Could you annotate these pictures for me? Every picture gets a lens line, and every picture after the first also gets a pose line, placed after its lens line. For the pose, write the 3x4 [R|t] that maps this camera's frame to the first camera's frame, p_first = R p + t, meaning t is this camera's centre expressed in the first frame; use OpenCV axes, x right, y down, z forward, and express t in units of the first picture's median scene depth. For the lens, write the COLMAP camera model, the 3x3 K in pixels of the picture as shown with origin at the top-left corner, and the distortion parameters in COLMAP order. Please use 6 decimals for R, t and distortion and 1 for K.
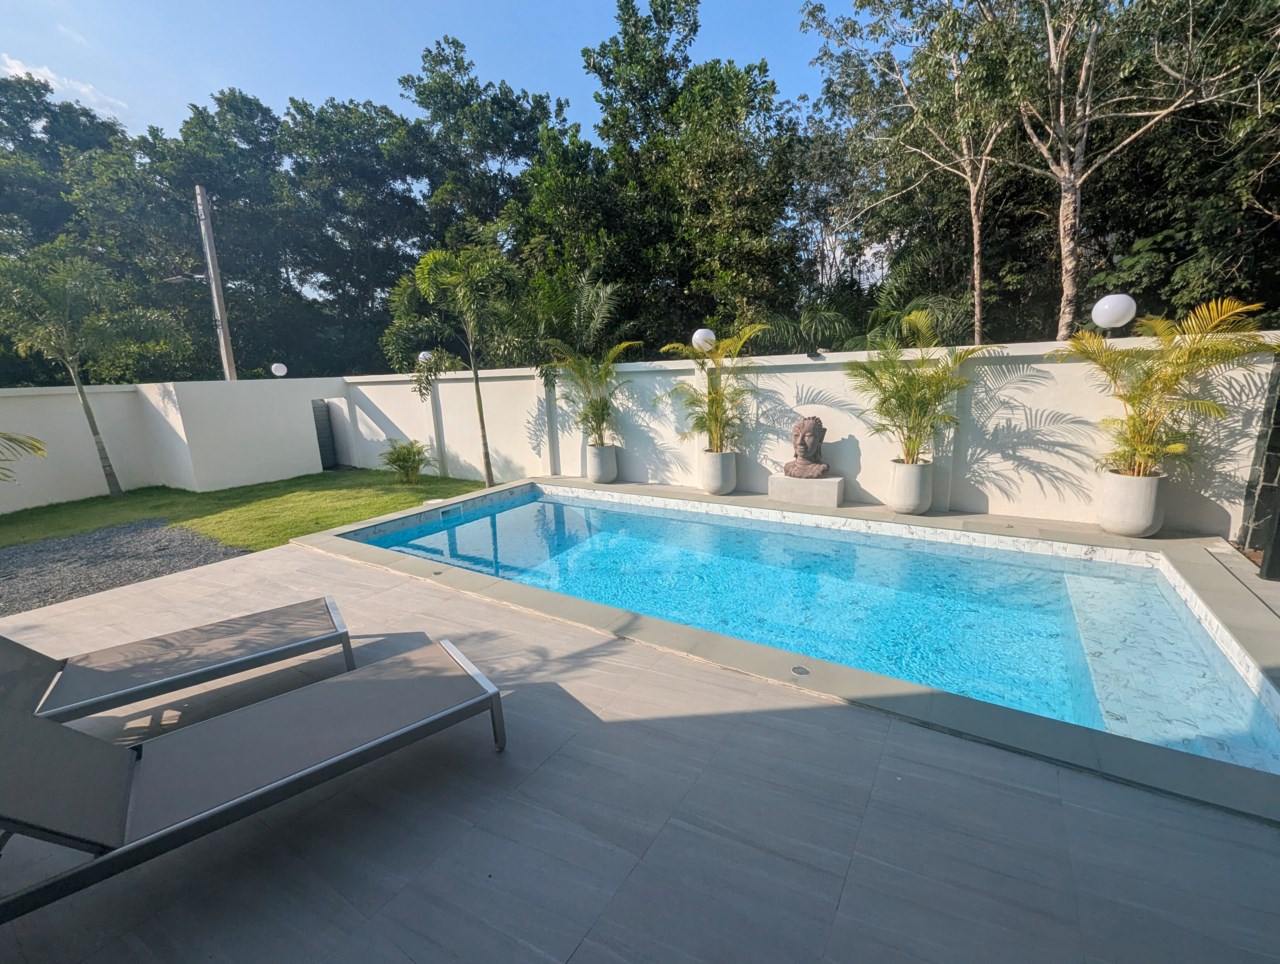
lens RADIAL K [[529.1, 0, 640.0], [0, 529.1, 482.0], [0, 0, 1]] dist [0.004224, 0.000134]
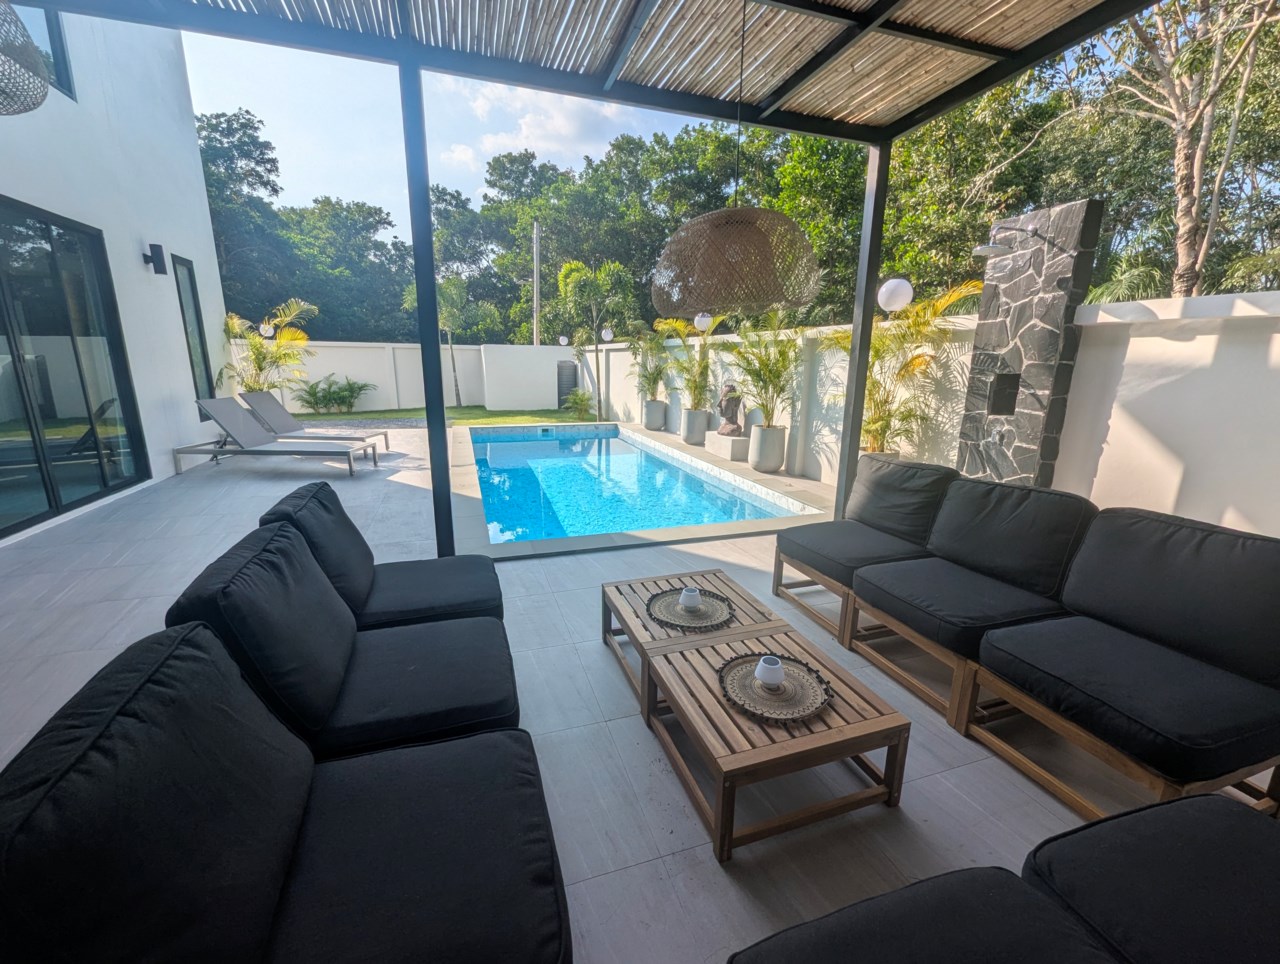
lens RADIAL K [[519.9, 0, 640.0], [0, 519.9, 482.0], [0, 0, 1]] dist [0.000031, -0.000194]
pose [[0.789848, 0.188451, -0.583632, 0.804182], [-0.168956, 0.981659, 0.088318, 0.023222], [0.589571, 0.028850, 0.807201, -0.077882]]
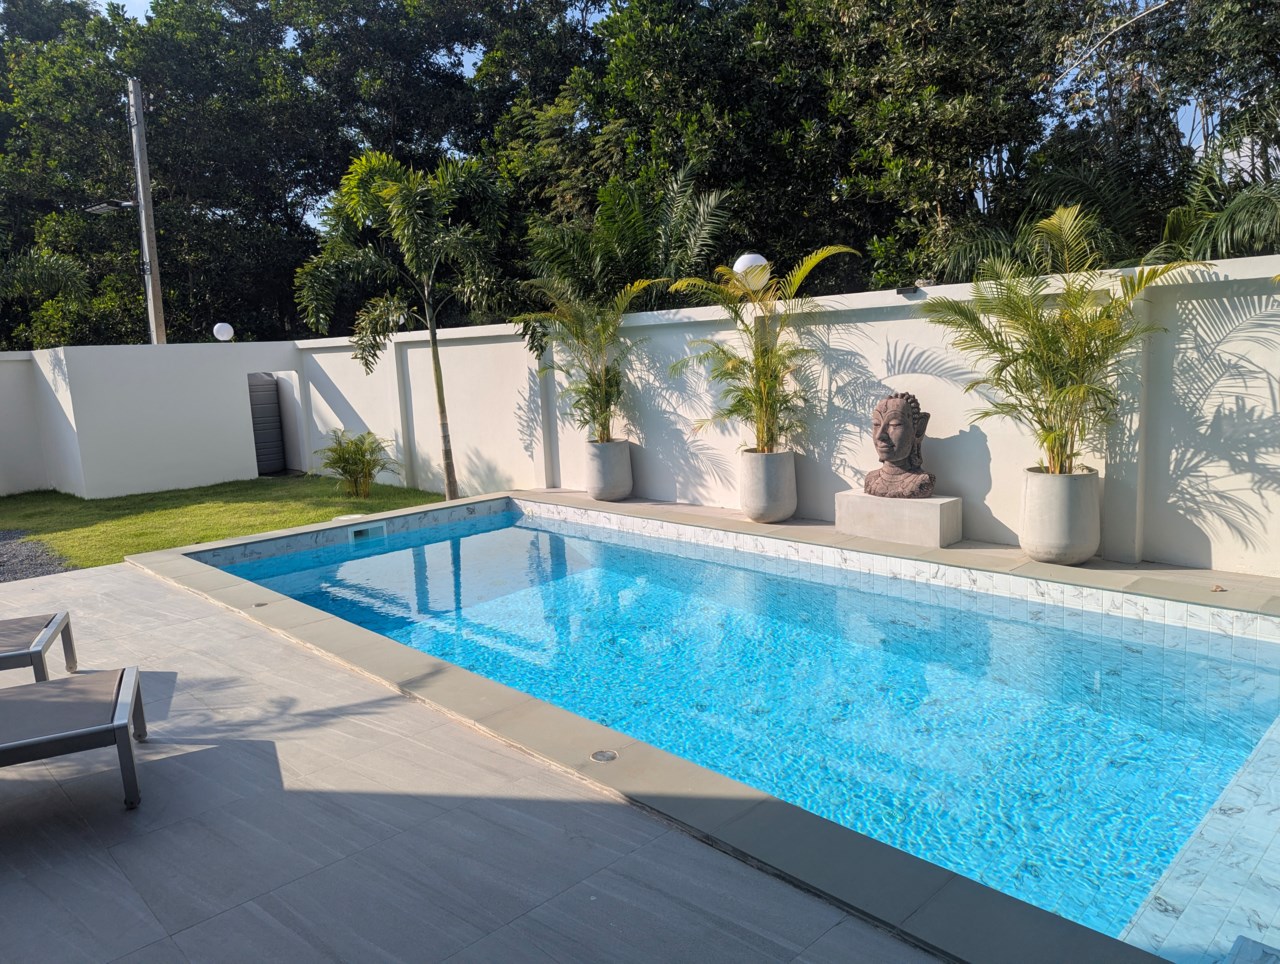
lens RADIAL K [[886.7, 0, 637.7], [0, 886.7, 476.4], [0, 0, 1]] dist [0.057385, -0.037486]
pose [[0.974167, 0.027037, -0.224204, 0.233255], [-0.038586, 0.998136, -0.047287, 0.025207], [0.222508, 0.054716, 0.973394, -0.032817]]
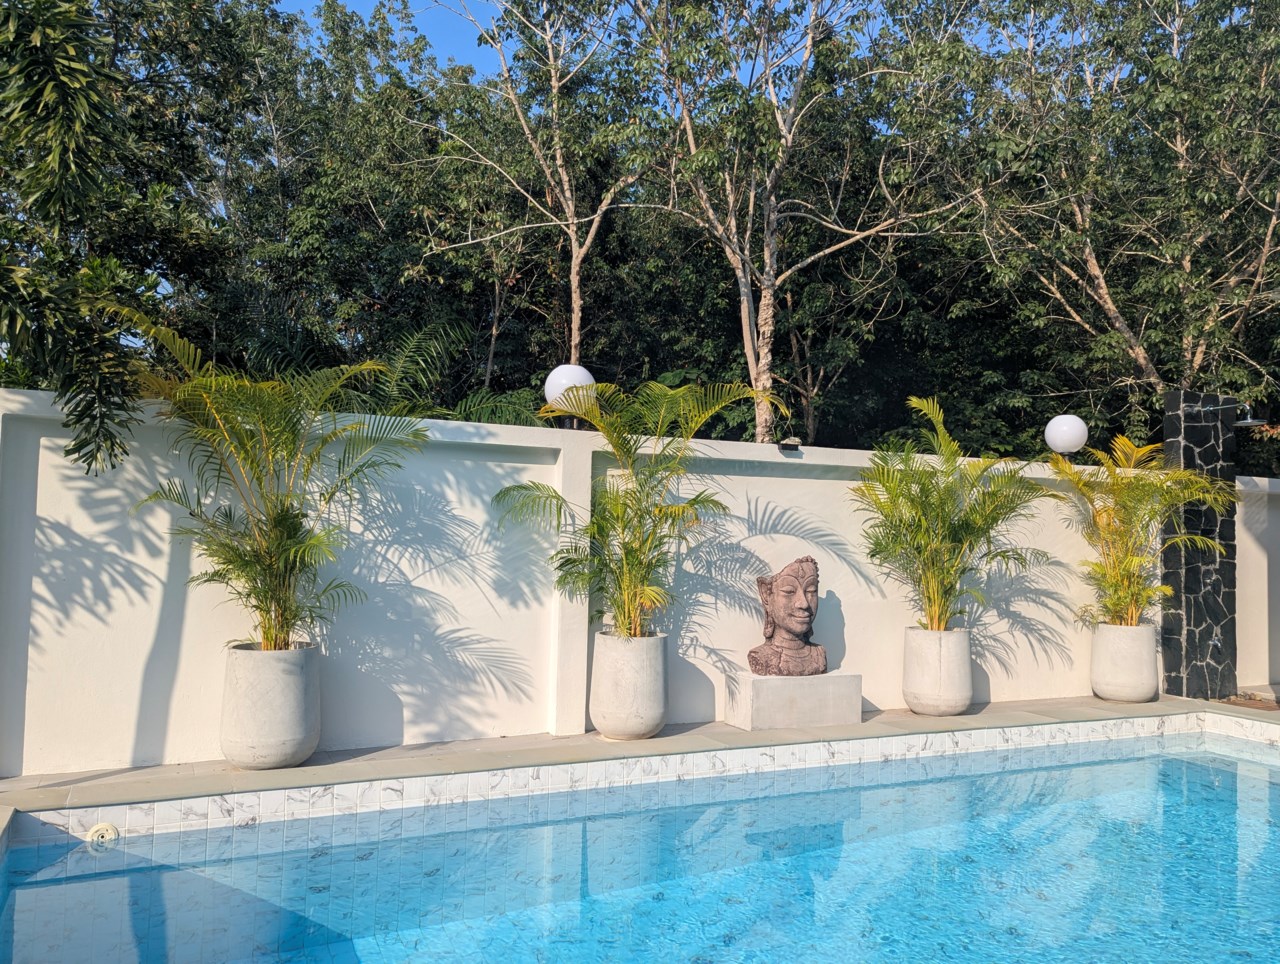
lens RADIAL K [[954.6, 0, 640.4], [0, 954.6, 473.5], [0, 0, 1]] dist [0.062857, -0.061070]
pose [[0.528233, 0.096661, 0.843580, -0.533728], [0.127381, 0.973235, -0.191281, -0.035169], [-0.839490, 0.208497, 0.501782, 0.562784]]
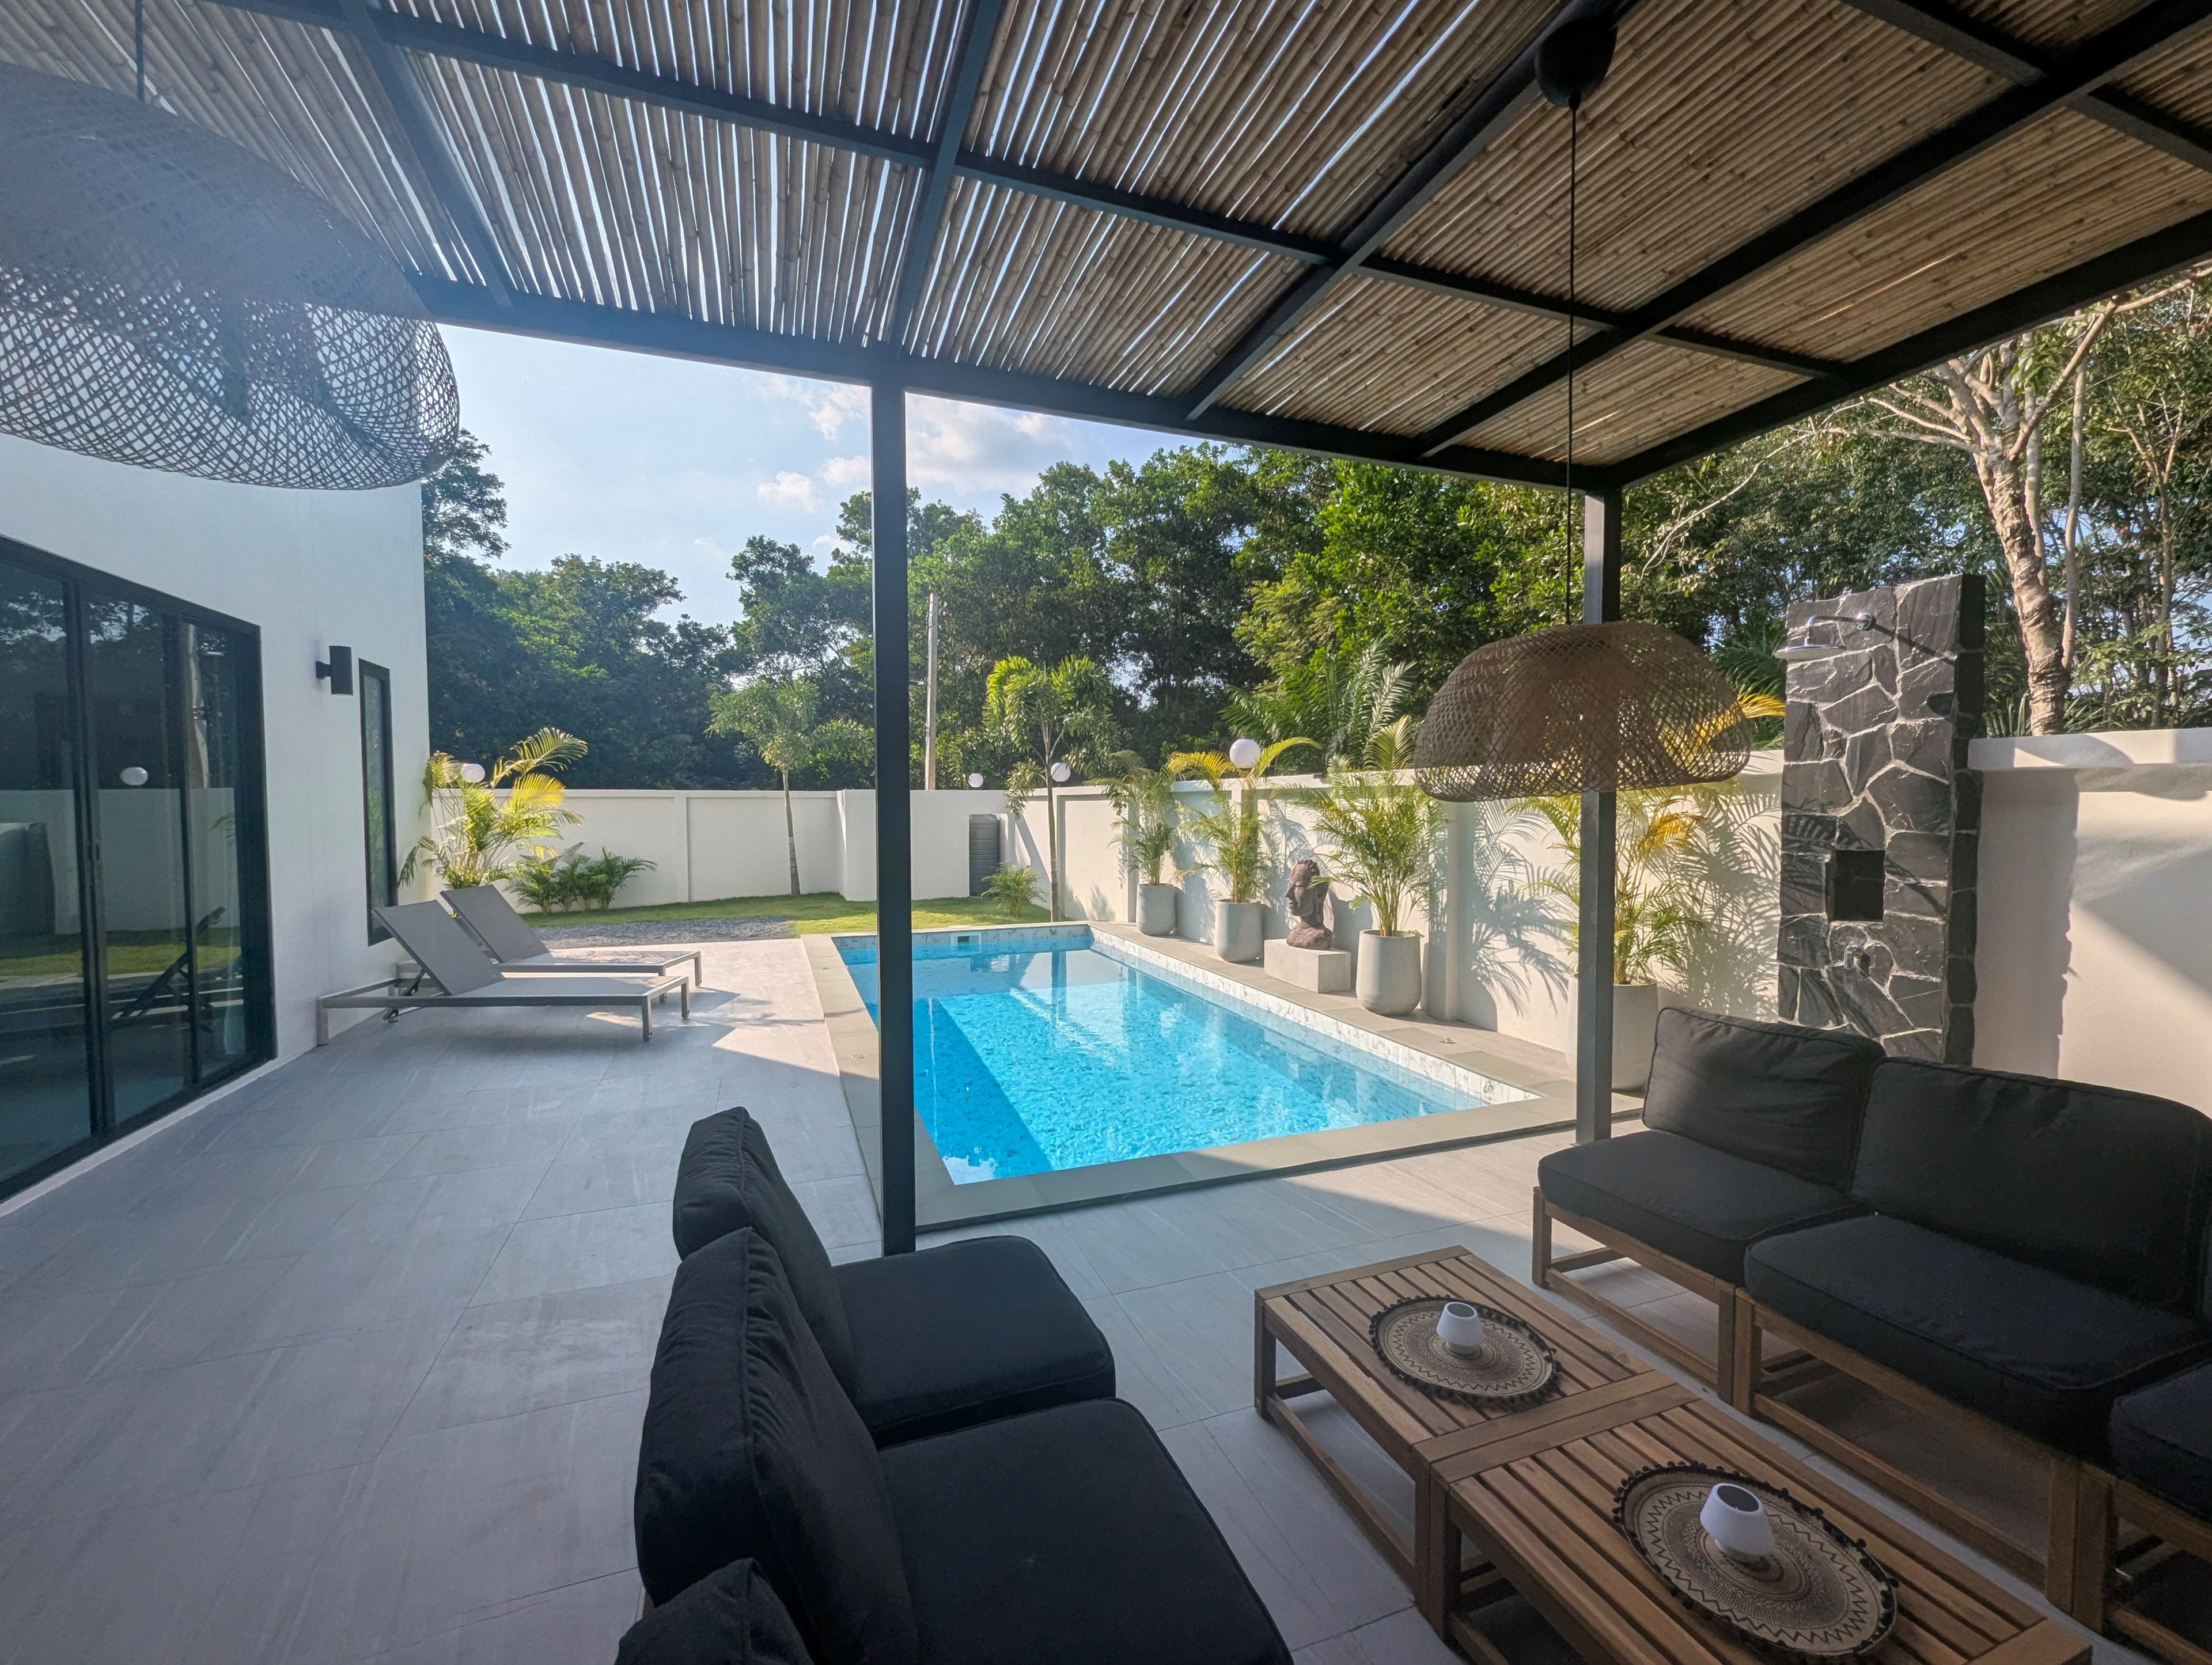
lens RADIAL K [[897.6, 0, 1107.1], [0, 897.6, 841.9], [0, 0, 1]] dist [0.001289, 0.000095]
pose [[0.809292, 0.062747, -0.584045, 0.718969], [-0.149421, 0.983563, -0.101378, 0.012979], [0.568084, 0.169313, 0.805366, -0.112367]]
